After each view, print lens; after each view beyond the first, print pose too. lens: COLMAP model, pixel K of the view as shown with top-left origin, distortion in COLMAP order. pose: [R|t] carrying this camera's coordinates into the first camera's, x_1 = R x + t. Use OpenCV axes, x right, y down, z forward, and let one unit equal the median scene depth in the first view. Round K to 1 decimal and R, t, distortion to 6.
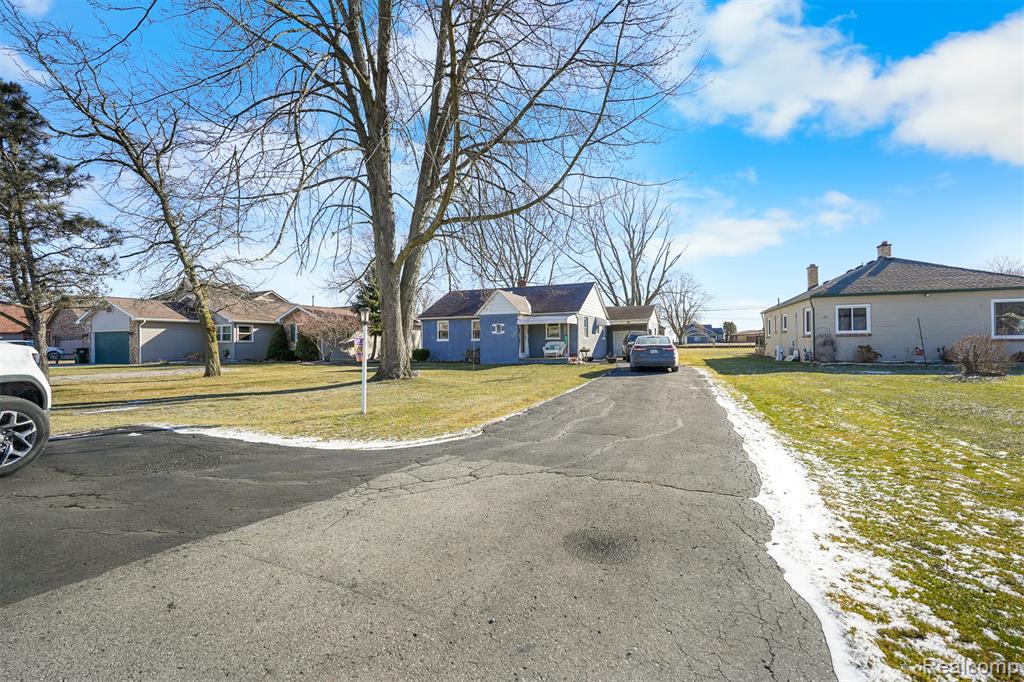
lens RADIAL K [[457.4, 0, 506.9], [0, 457.4, 345.7], [0, 0, 1]] dist [-0.014732, 0.006233]
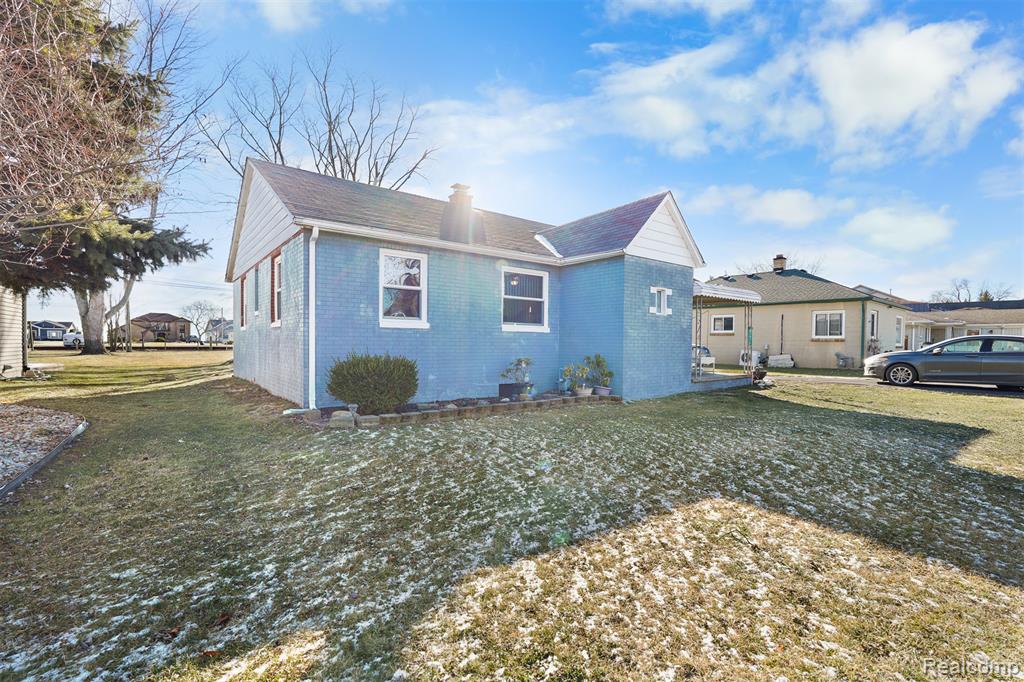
lens RADIAL K [[457.4, 0, 508.4], [0, 457.4, 345.5], [0, 0, 1]] dist [-0.014732, 0.006233]
pose [[0.474444, 0.008909, 0.880241, -0.351217], [-0.011560, 0.999926, -0.003890, 0.000791], [-0.880210, -0.008330, 0.474512, 0.835419]]
